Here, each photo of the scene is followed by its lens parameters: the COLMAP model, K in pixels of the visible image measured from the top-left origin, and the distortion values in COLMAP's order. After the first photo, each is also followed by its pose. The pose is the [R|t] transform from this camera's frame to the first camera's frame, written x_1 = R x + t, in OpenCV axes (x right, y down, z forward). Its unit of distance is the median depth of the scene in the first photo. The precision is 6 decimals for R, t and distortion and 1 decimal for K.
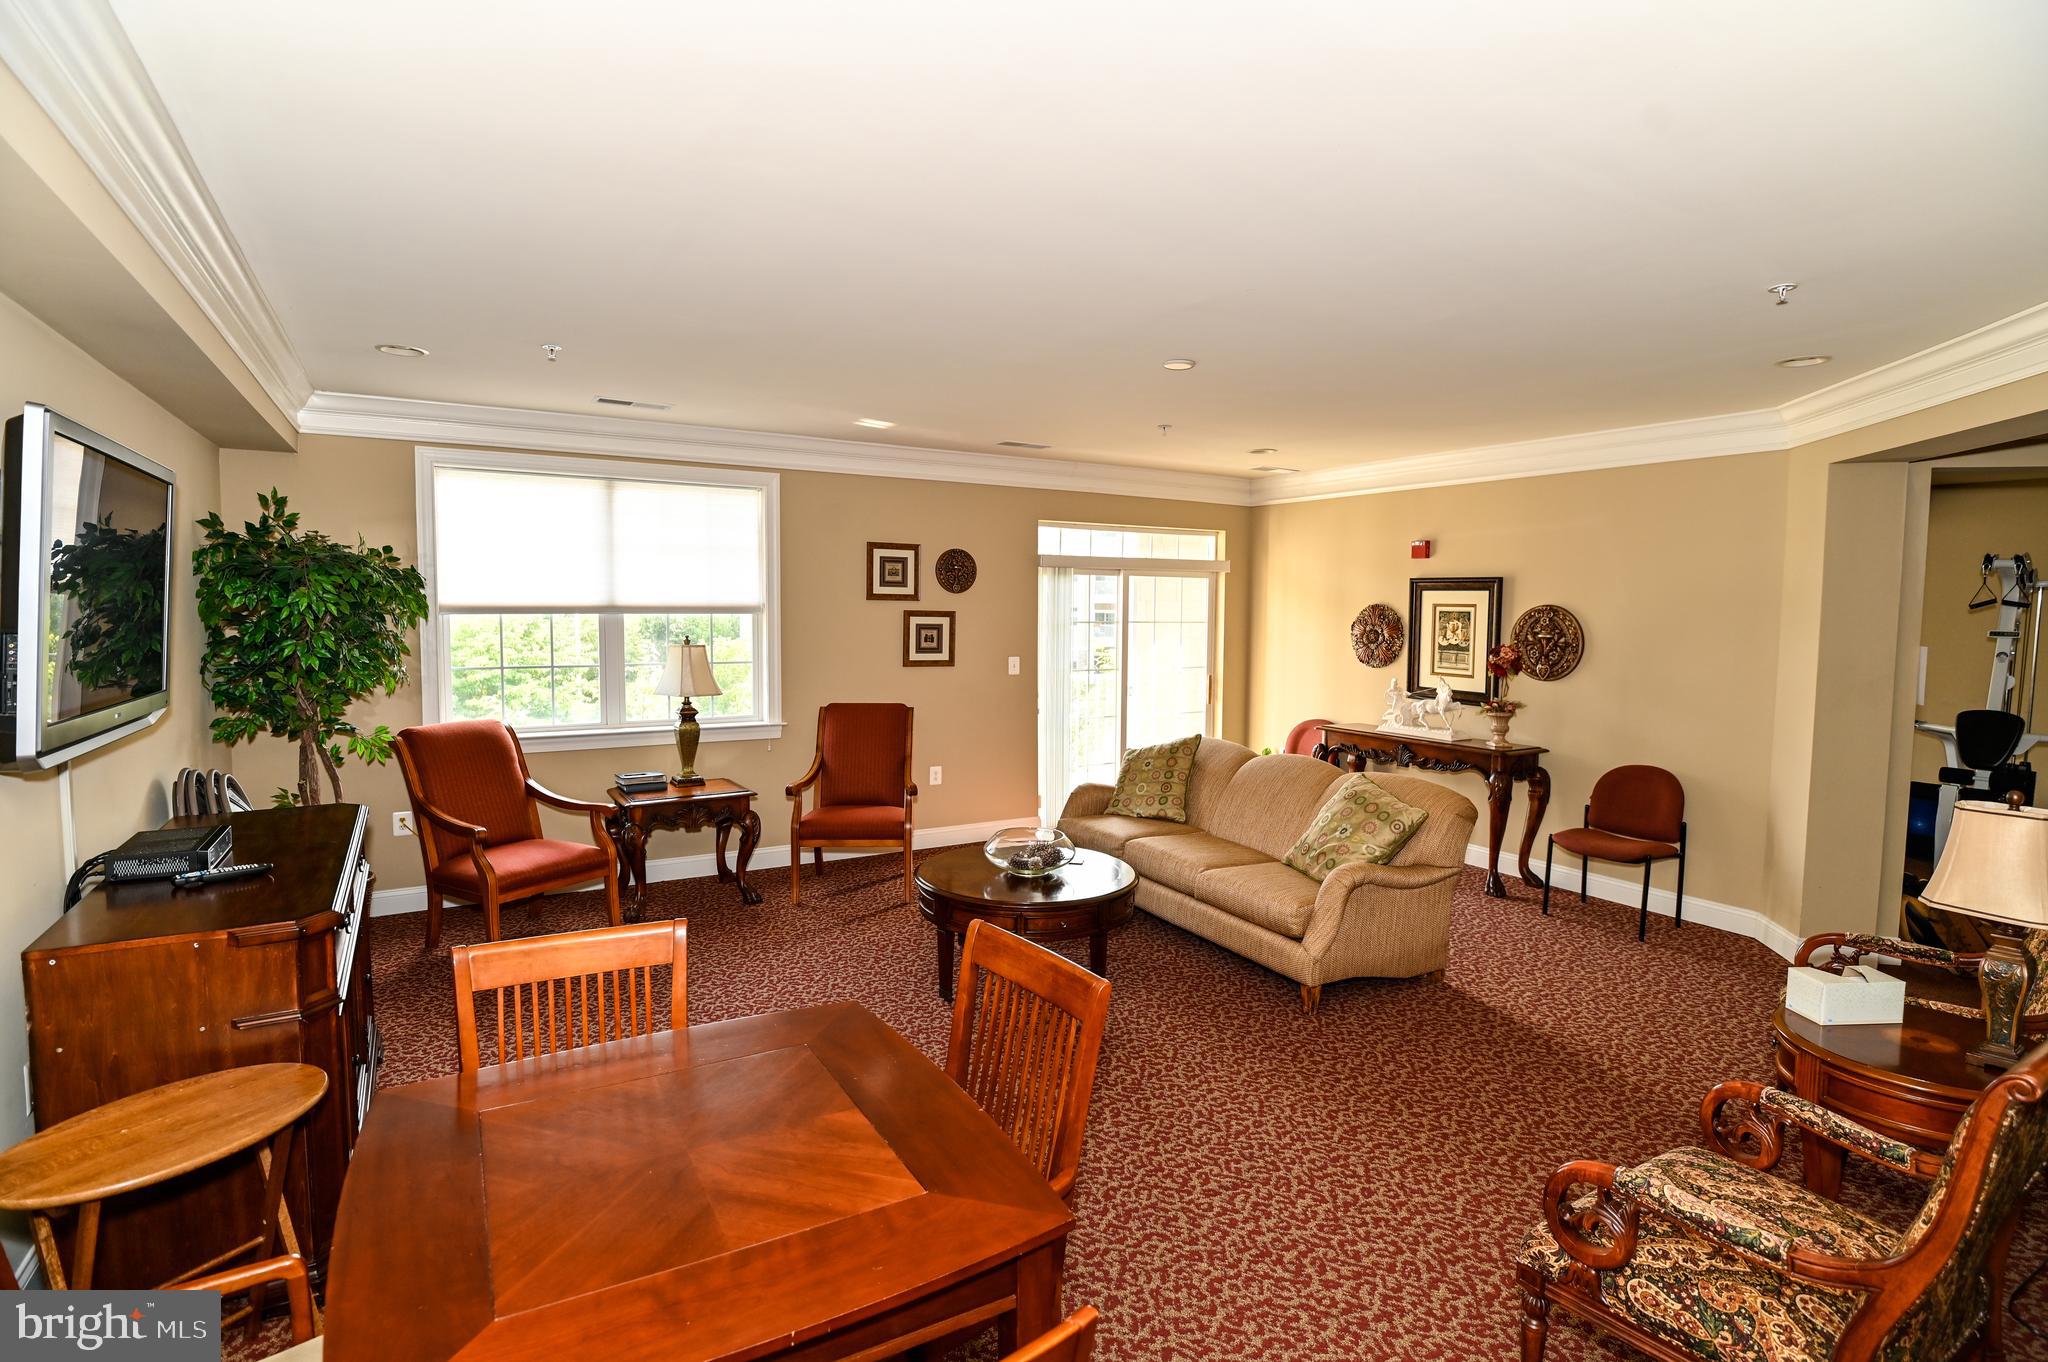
lens RADIAL K [[1023.8, 0, 1024.0], [0, 1023.8, 681.0], [0, 0, 1]] dist [-0.001243, -0.000204]
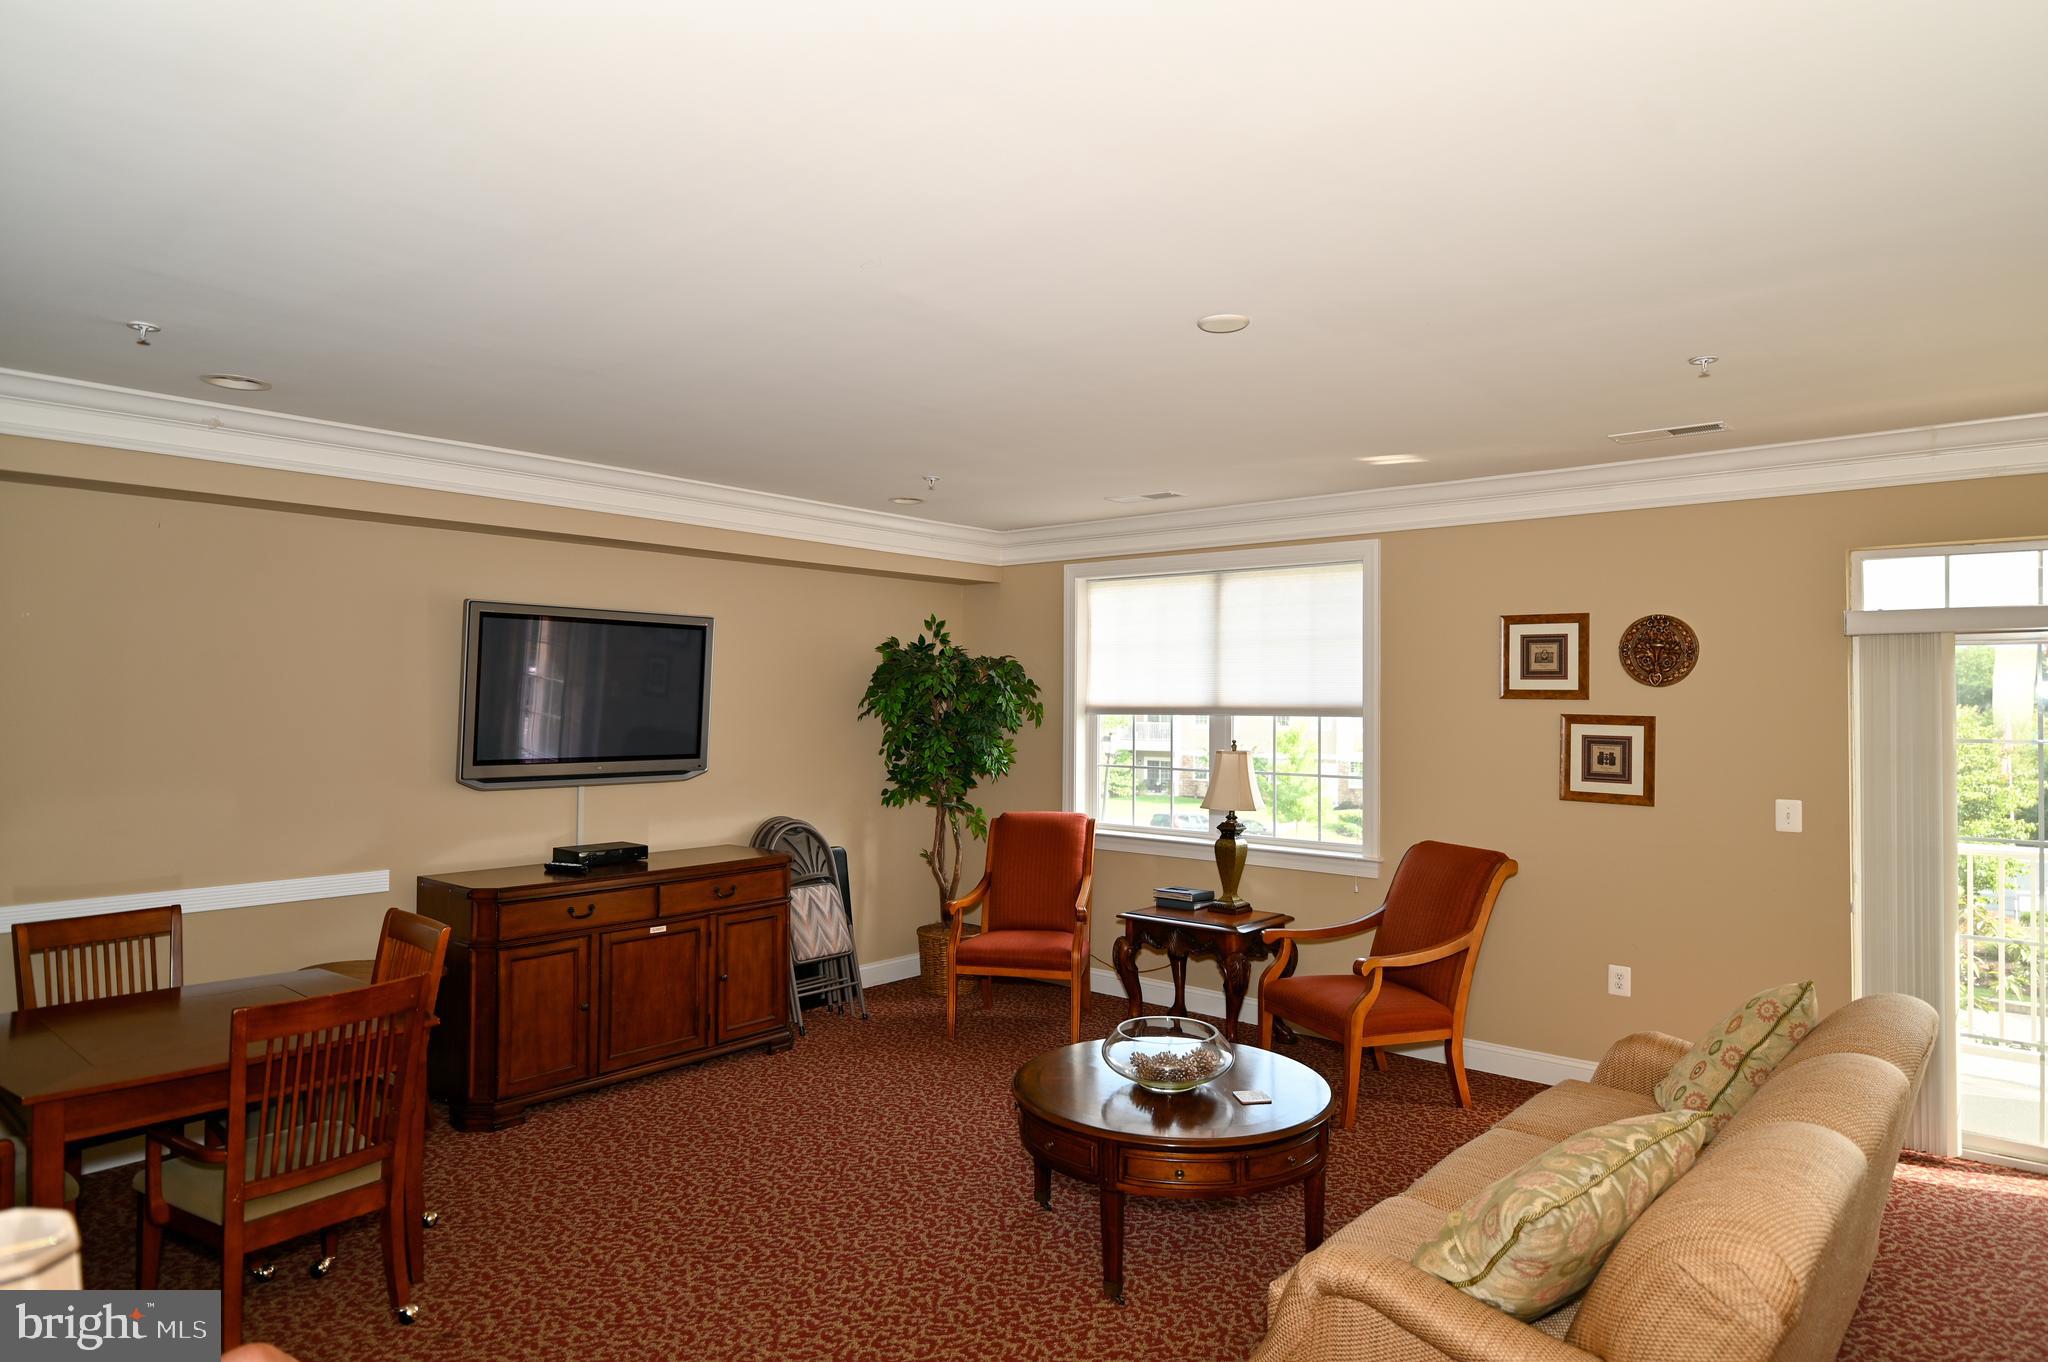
lens RADIAL K [[1225.8, 0, 1024.0], [0, 1225.8, 681.0], [0, 0, 1]] dist [0.051874, 0.000078]
pose [[0.336191, -0.025727, -0.941442, 0.580422], [-0.079217, 0.995312, -0.055488, -0.020676], [0.938456, 0.093233, 0.332577, 0.455017]]
